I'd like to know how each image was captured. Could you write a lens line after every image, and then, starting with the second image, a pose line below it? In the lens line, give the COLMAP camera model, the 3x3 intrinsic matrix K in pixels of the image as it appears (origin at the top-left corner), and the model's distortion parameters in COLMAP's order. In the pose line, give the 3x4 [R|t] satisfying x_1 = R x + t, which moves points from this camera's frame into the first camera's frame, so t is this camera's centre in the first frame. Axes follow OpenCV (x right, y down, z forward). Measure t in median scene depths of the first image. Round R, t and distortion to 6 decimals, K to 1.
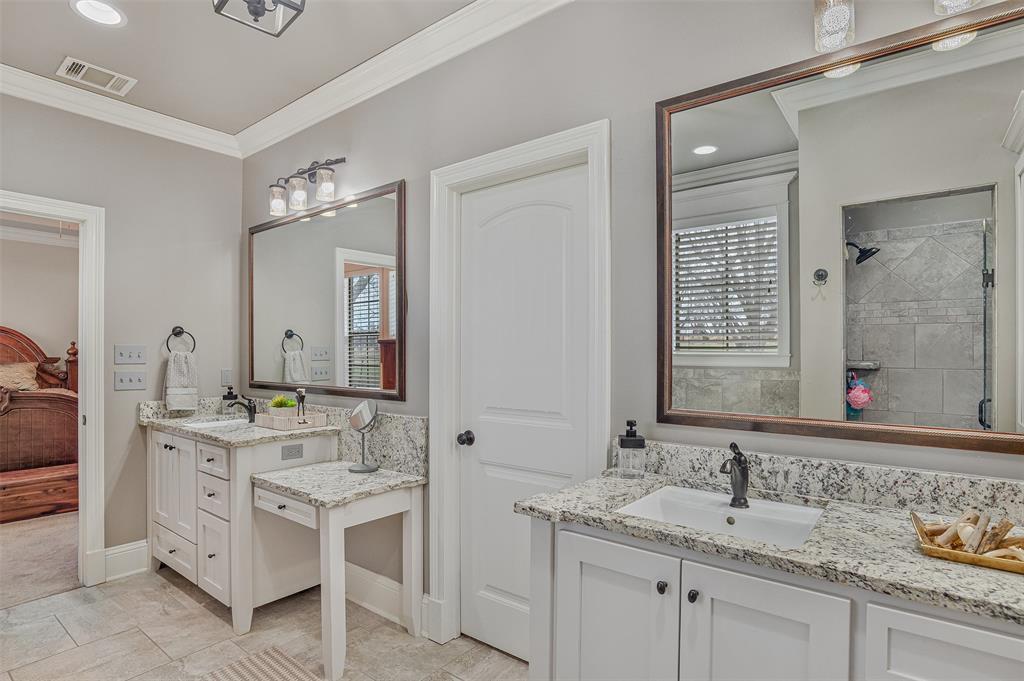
lens RADIAL K [[526.2, 0, 507.1], [0, 526.2, 343.5], [0, 0, 1]] dist [-0.002550, 0.001956]
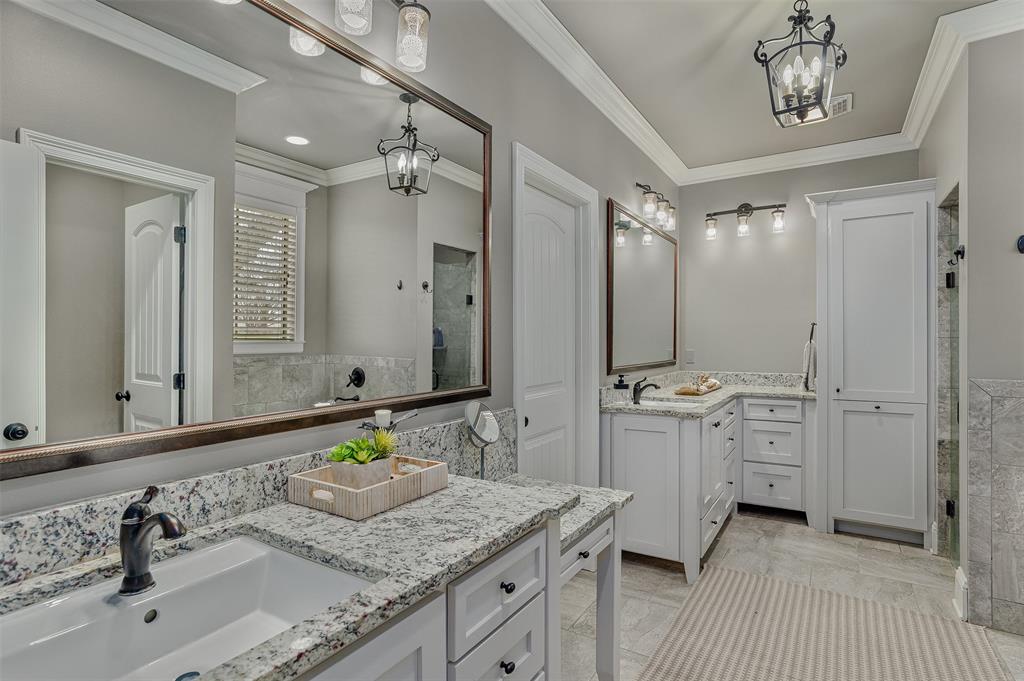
lens RADIAL K [[526.2, 0, 507.2], [0, 526.2, 339.5], [0, 0, 1]] dist [-0.002550, 0.001956]
pose [[-0.111535, 0.000290, 0.993760, -0.956542], [-0.010606, 0.999943, -0.001482, 0.020738], [-0.993704, -0.010705, -0.111525, 1.001373]]
